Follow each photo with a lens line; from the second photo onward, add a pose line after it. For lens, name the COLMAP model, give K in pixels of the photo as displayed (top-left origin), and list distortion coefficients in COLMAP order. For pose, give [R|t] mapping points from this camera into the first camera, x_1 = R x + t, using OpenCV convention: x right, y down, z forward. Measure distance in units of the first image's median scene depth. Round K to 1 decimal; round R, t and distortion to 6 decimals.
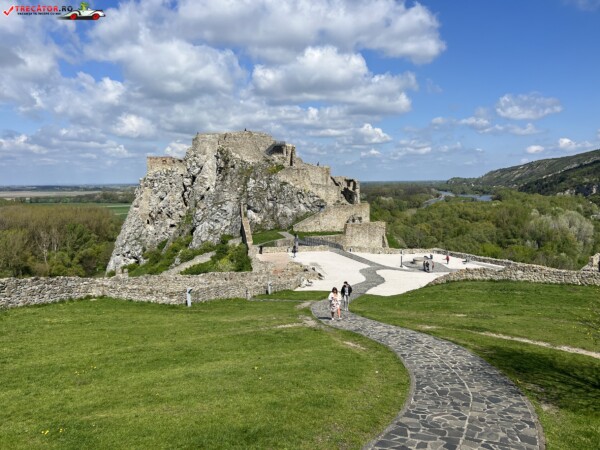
lens RADIAL K [[449.9, 0, 305.2], [0, 449.9, 232.4], [0, 0, 1]] dist [0.056432, -0.063730]
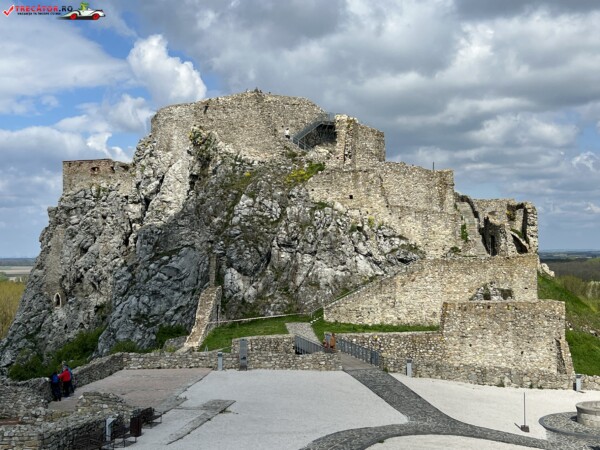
lens RADIAL K [[842.7, 0, 300.6], [0, 842.7, 230.1], [0, 0, 1]] dist [0.103161, 0.000000]
pose [[0.961258, -0.006891, -0.275563, 0.146986], [-0.031350, 0.990468, -0.134129, 0.016615], [0.273861, 0.137572, 0.951879, 0.264853]]
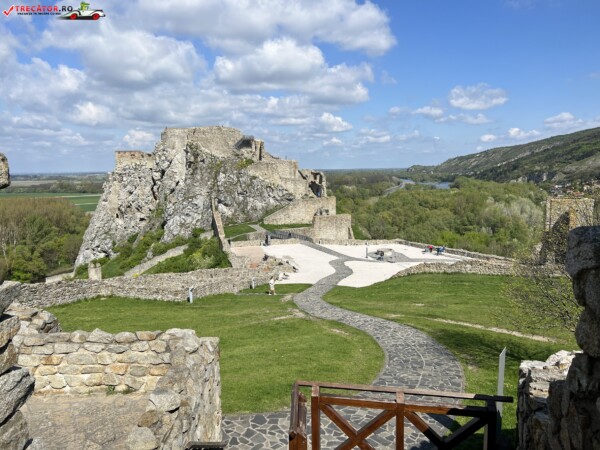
lens RADIAL K [[449.9, 0, 303.4], [0, 449.9, 224.2], [0, 0, 1]] dist [0.056432, -0.063730]
pose [[0.997031, -0.012248, 0.076027, -0.012604], [0.011562, 0.999888, 0.009451, -0.010404], [-0.076134, -0.008544, 0.997061, -0.040532]]
